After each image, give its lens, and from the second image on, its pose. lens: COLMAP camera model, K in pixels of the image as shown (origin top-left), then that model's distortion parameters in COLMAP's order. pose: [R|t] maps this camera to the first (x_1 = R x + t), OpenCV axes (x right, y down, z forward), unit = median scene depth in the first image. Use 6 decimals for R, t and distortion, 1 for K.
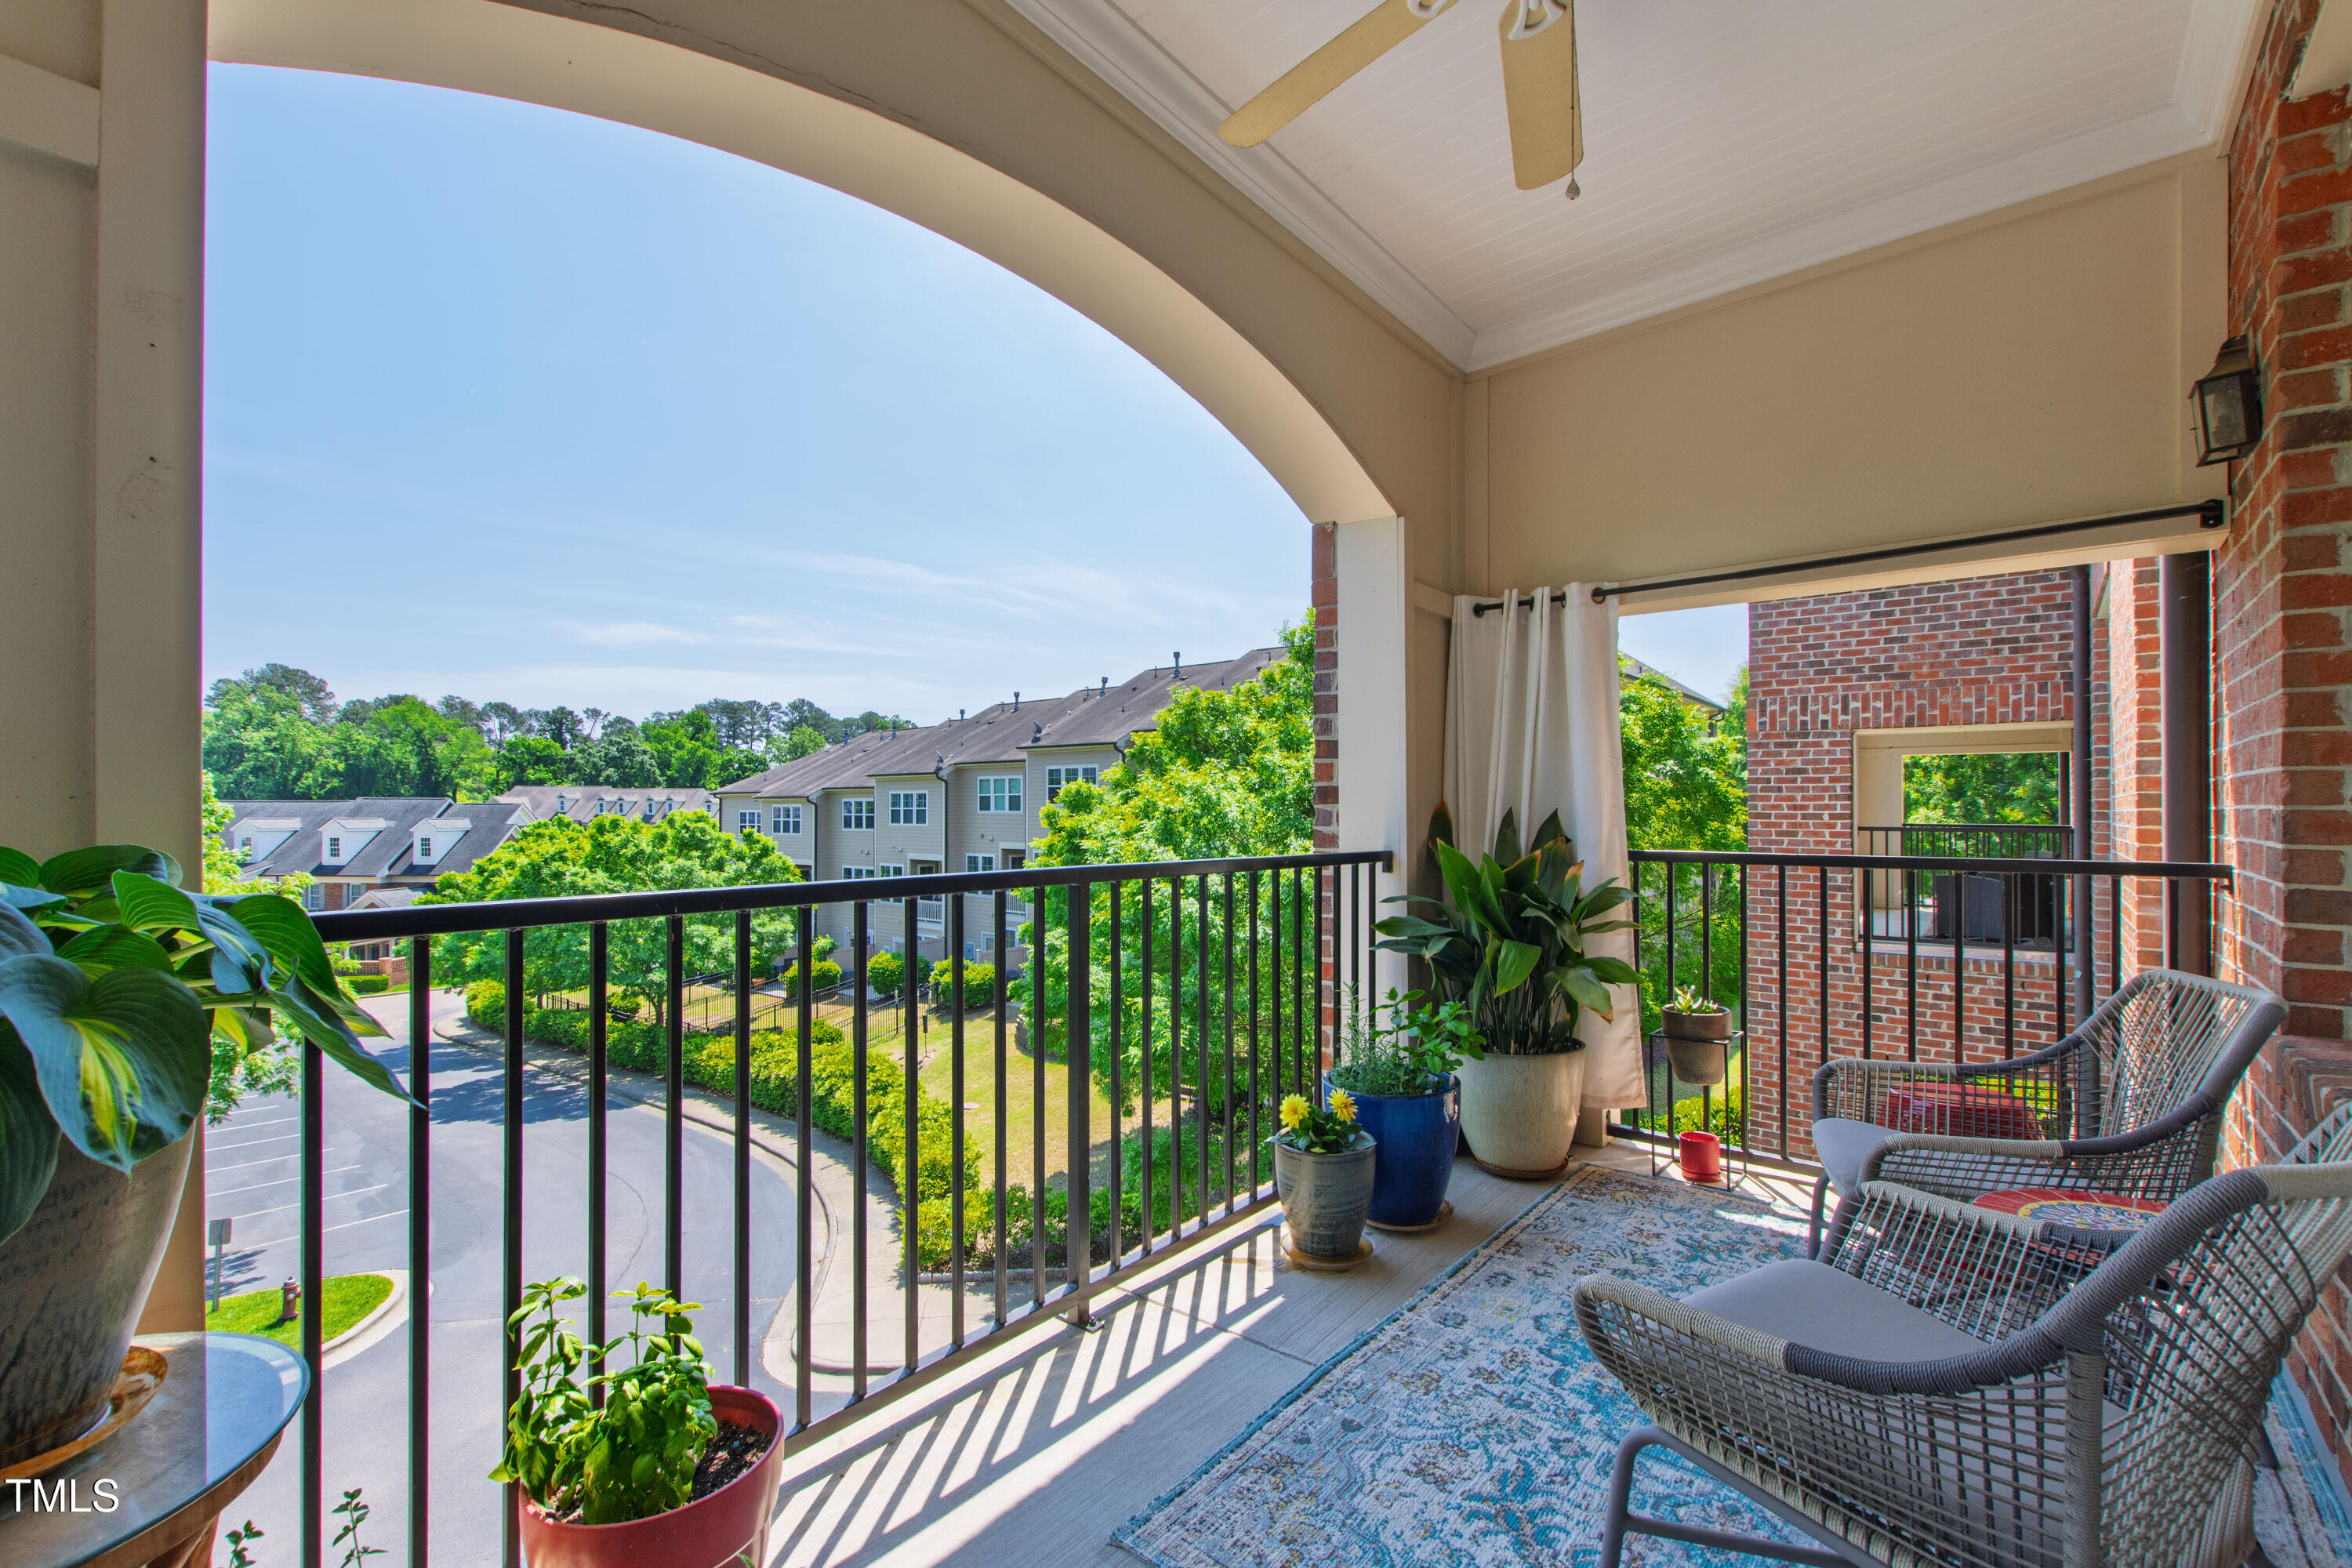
lens RADIAL K [[1019.3, 0, 1167.5], [0, 1019.3, 807.0], [0, 0, 1]] dist [0.004953, -0.000093]
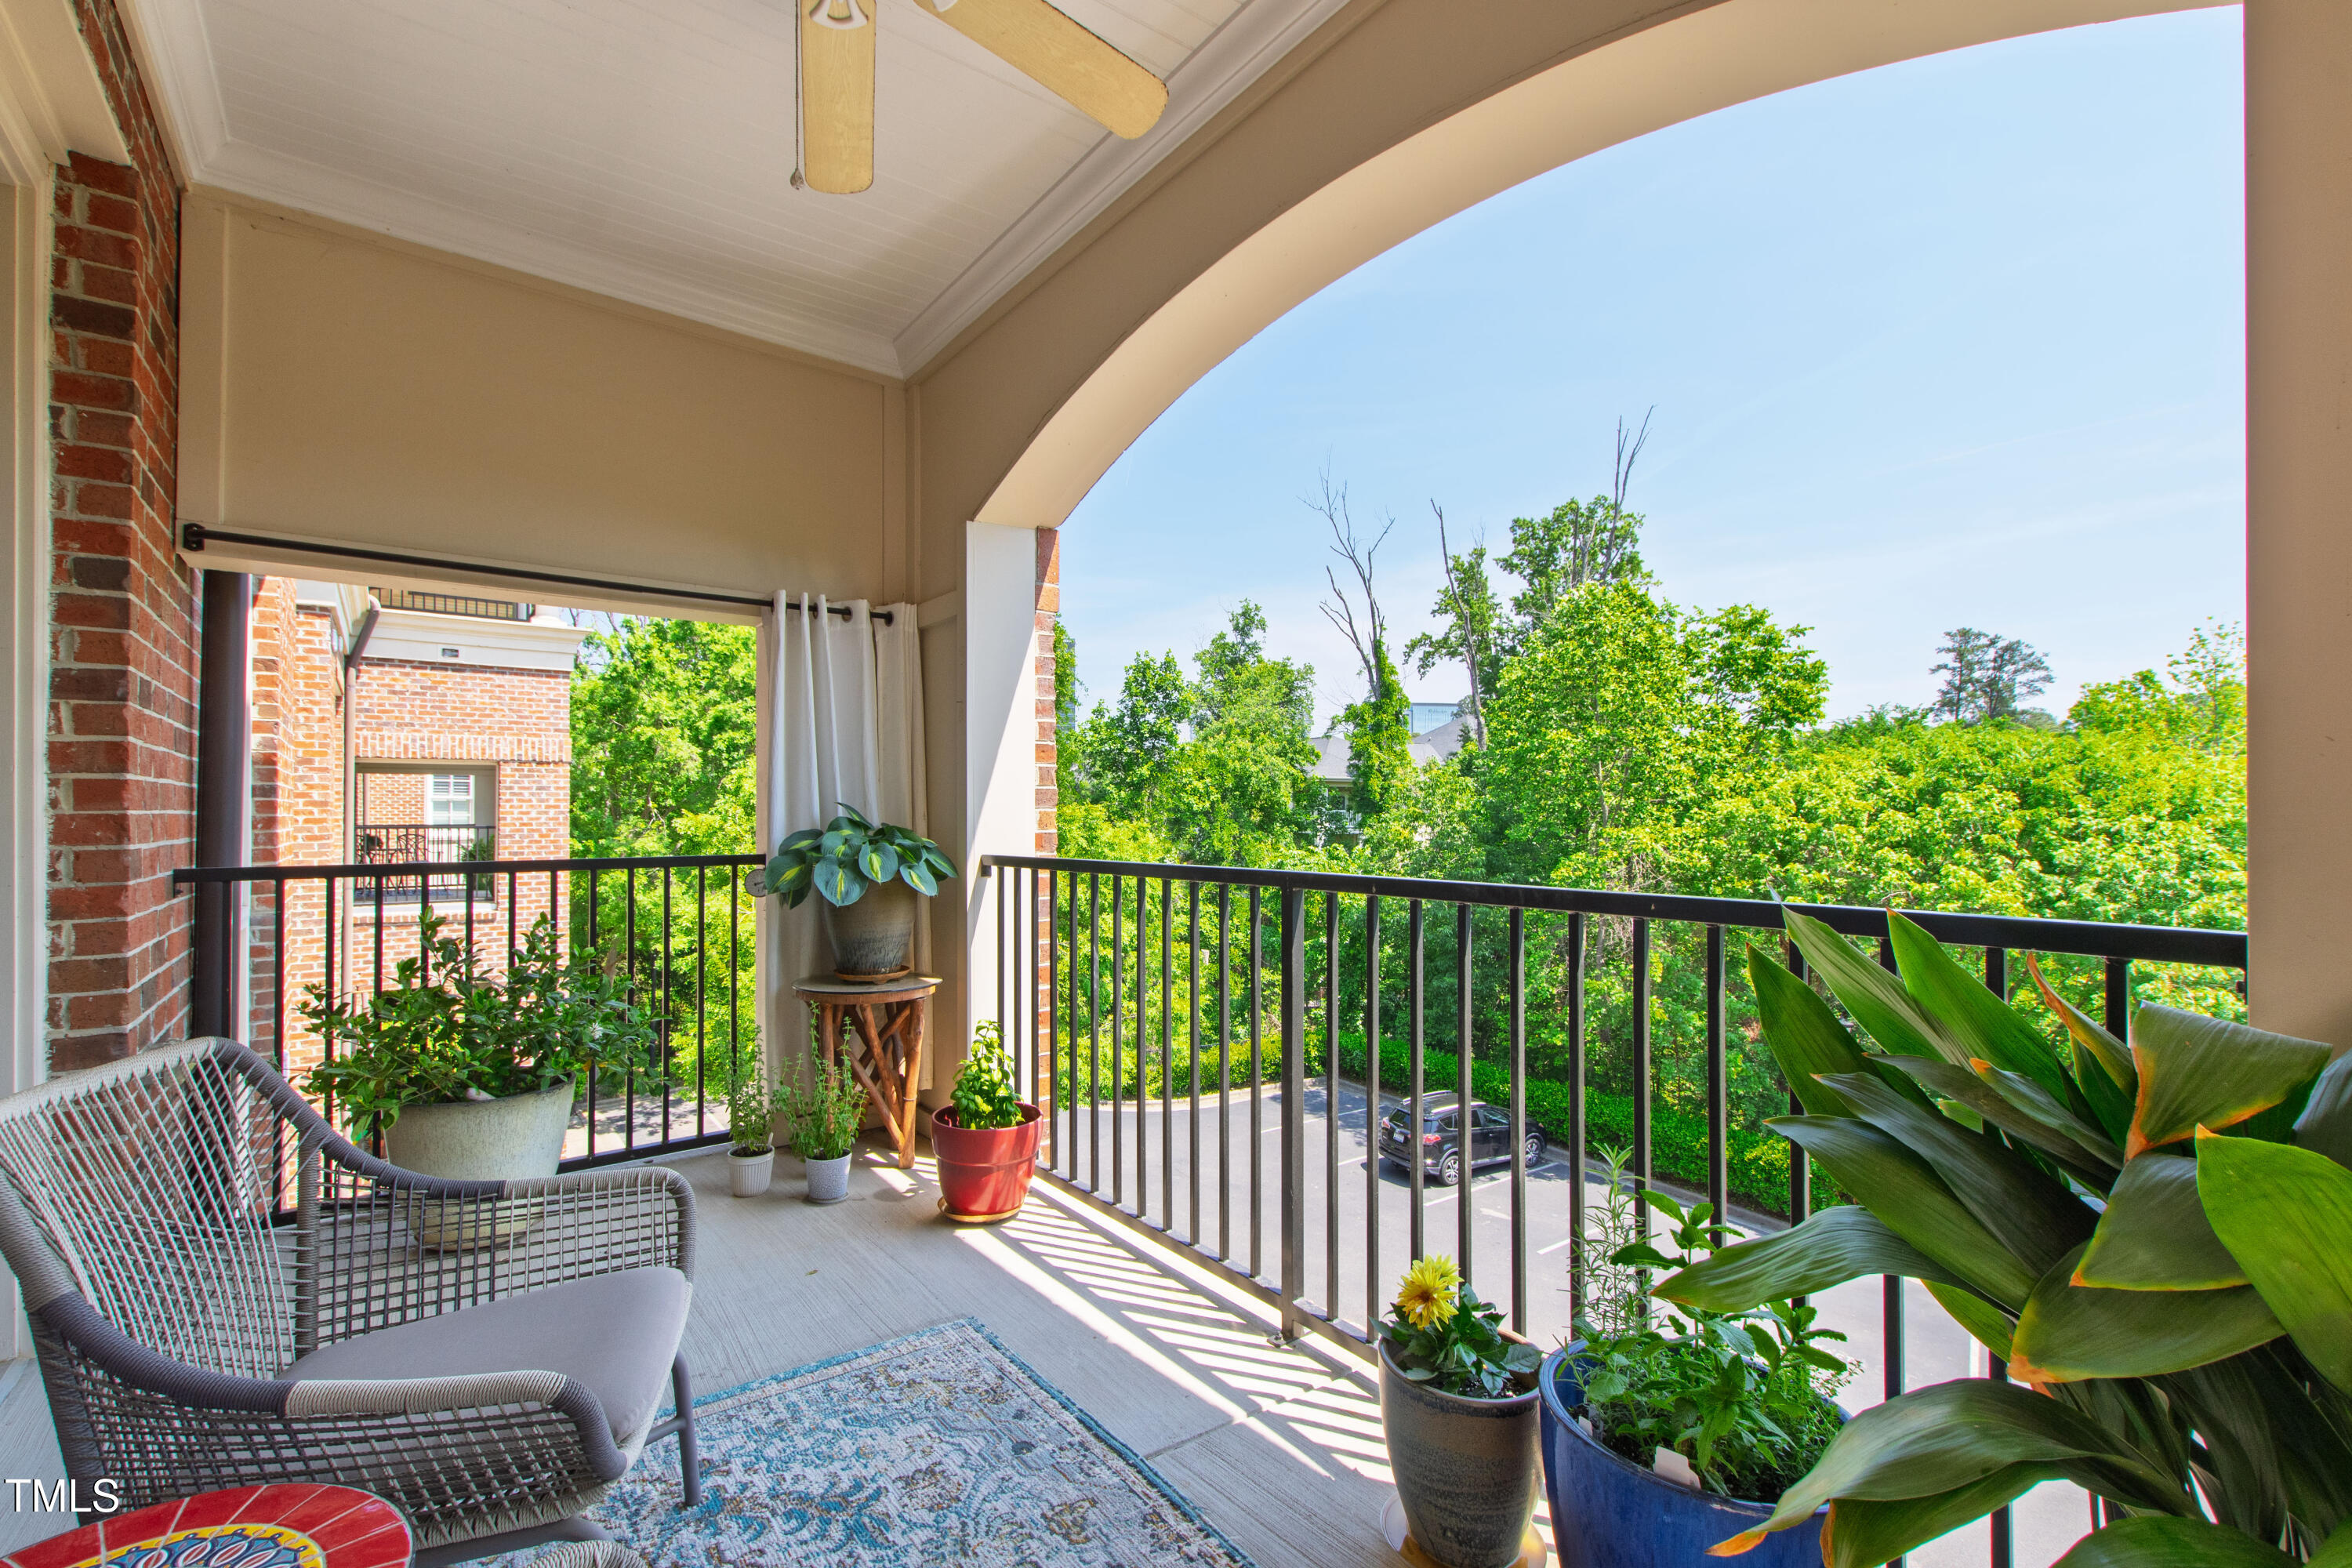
lens RADIAL K [[1019.3, 0, 1167.5], [0, 1019.3, 807.0], [0, 0, 1]] dist [0.004953, -0.000093]
pose [[-0.216435, -0.008947, -0.976256, 1.000012], [0.000440, 0.999957, -0.009262, 0.011562], [0.976297, -0.002434, -0.216422, 1.227256]]
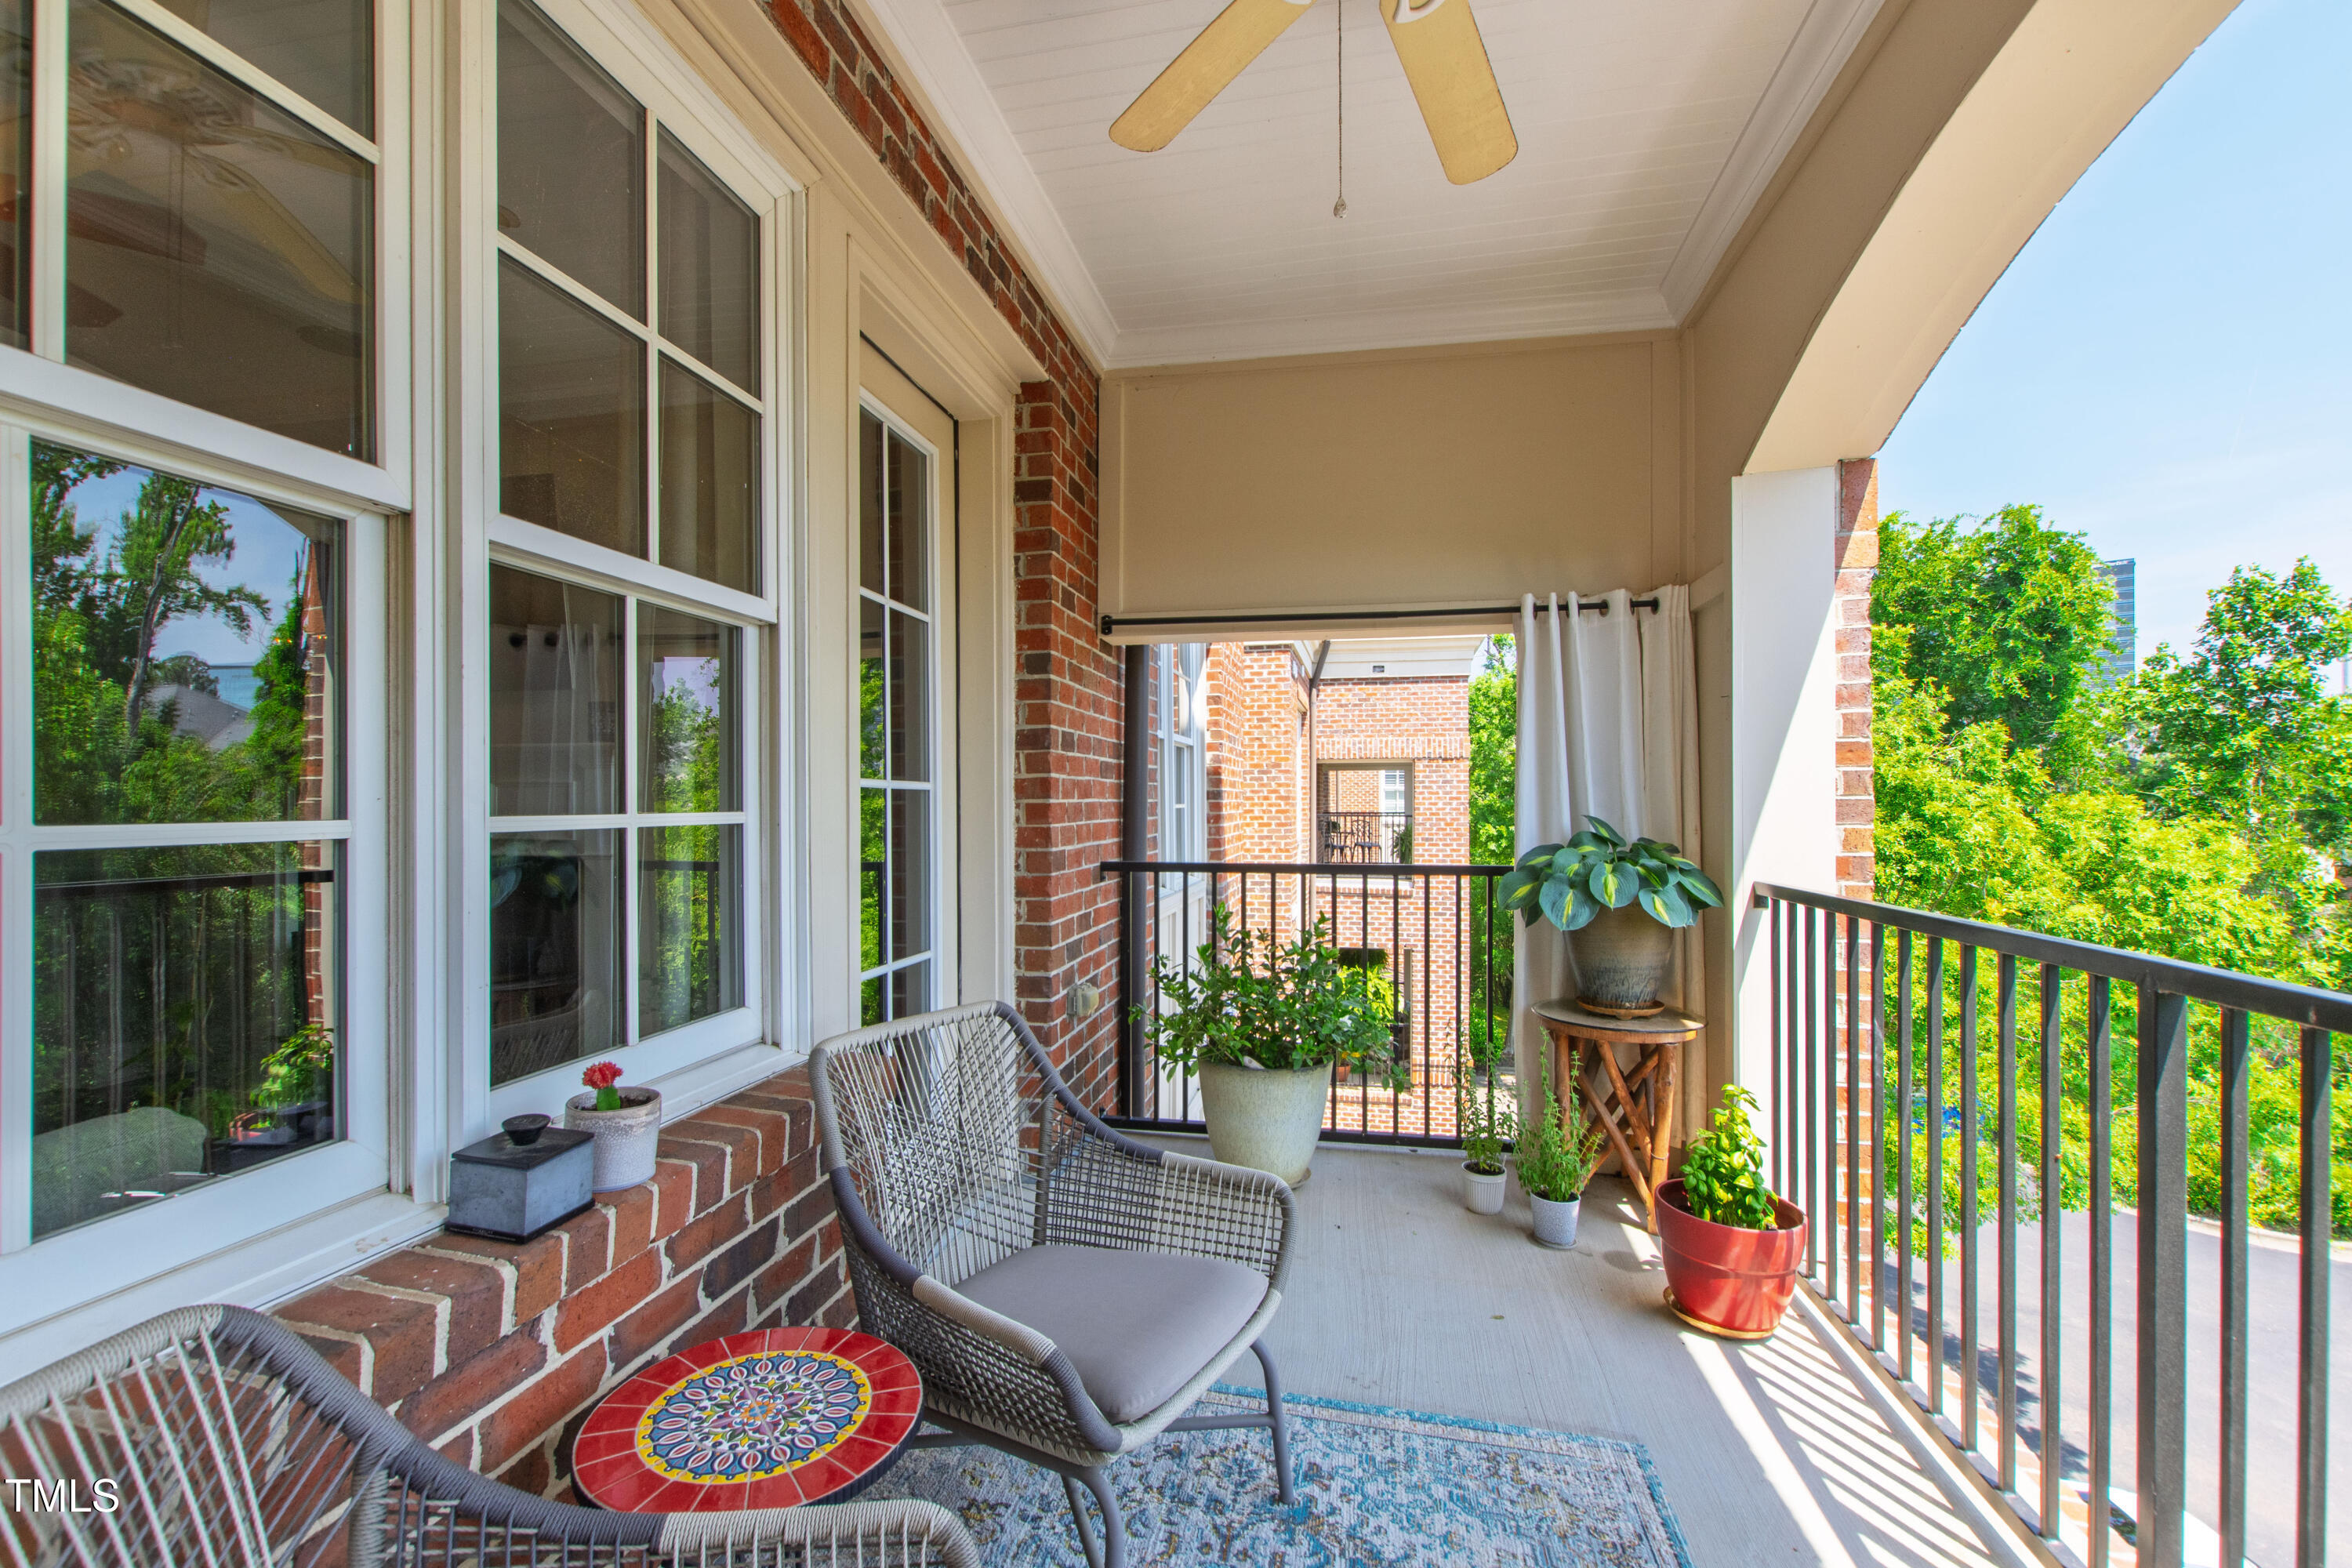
lens RADIAL K [[1029.9, 0, 1180.3], [0, 1029.9, 799.6], [0, 0, 1]] dist [0.007070, 0.000384]
pose [[-0.872014, -0.002258, -0.489476, 0.788378], [-0.002155, 0.999997, -0.000773, -0.031380], [0.489476, 0.000381, -0.872017, 1.393497]]
